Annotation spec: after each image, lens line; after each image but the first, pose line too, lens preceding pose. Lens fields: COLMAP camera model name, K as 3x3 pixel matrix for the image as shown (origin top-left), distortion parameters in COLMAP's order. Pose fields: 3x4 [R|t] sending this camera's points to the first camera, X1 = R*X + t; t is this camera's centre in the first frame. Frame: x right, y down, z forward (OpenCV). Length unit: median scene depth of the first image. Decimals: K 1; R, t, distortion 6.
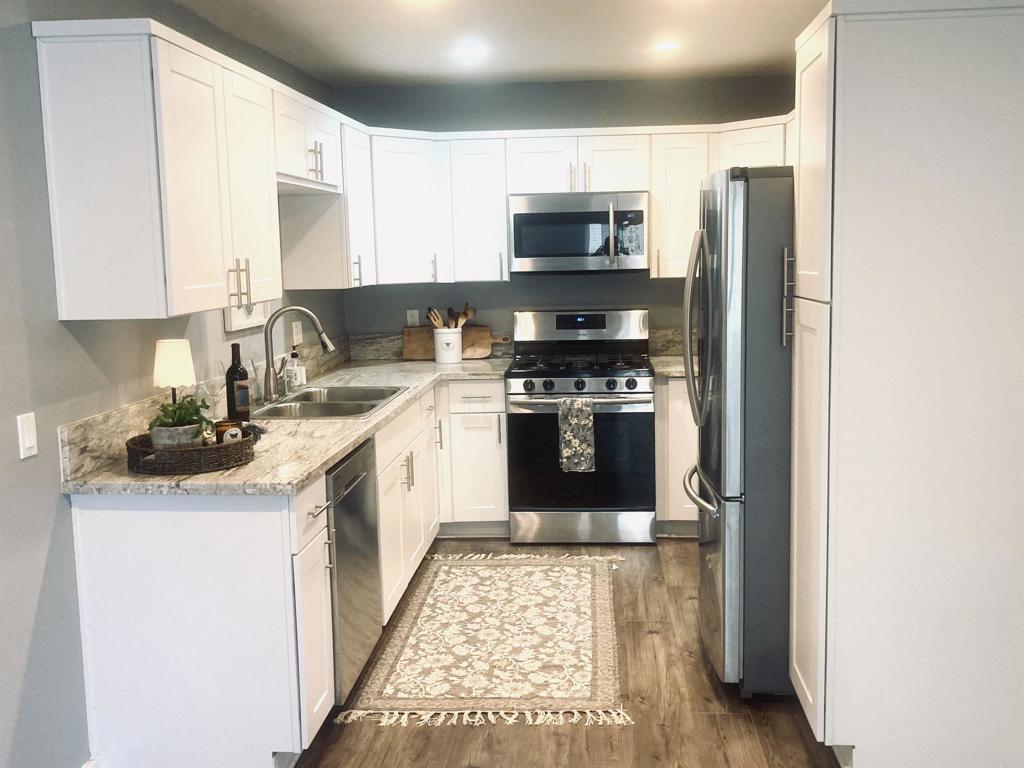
lens RADIAL K [[984.1, 0, 540.1], [0, 984.1, 378.7], [0, 0, 1]] dist [0.178790, -0.523884]
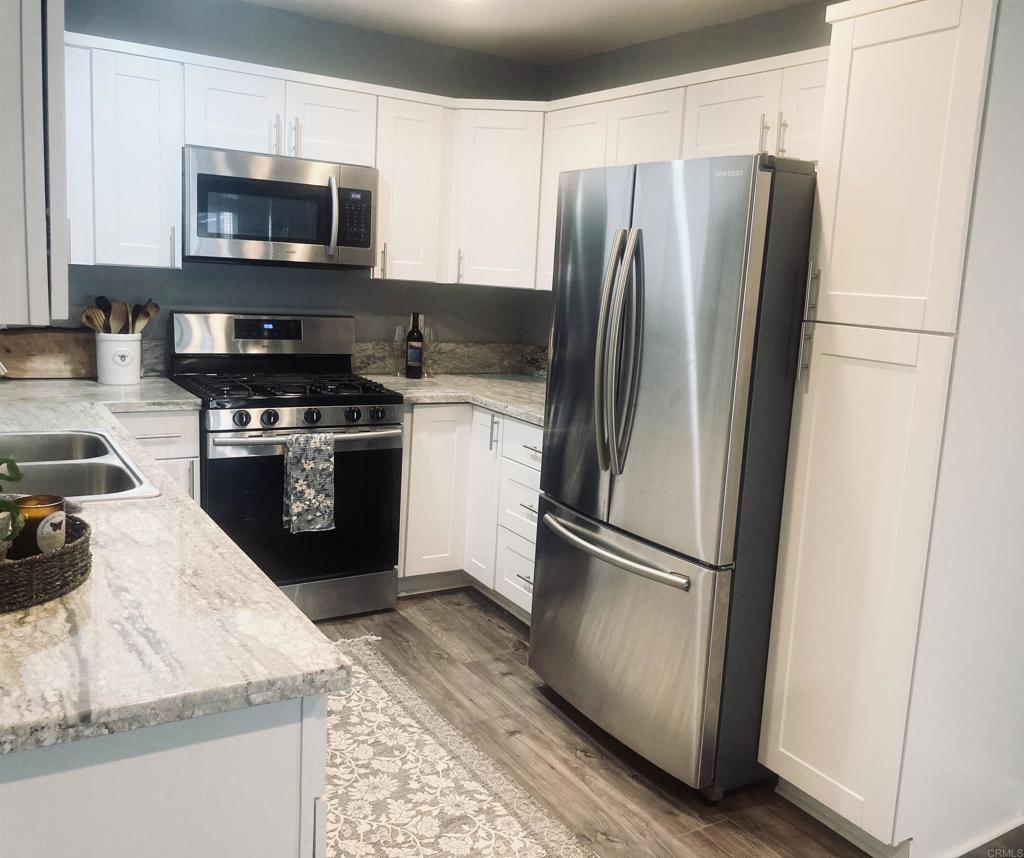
lens RADIAL K [[950.8, 0, 571.9], [0, 950.8, 429.0], [0, 0, 1]] dist [0.008005, 0.018992]
pose [[0.789911, -0.031457, 0.612414, -0.276754], [0.000078, 0.998689, 0.051197, -0.023423], [-0.613222, -0.040393, 0.788877, 0.344991]]
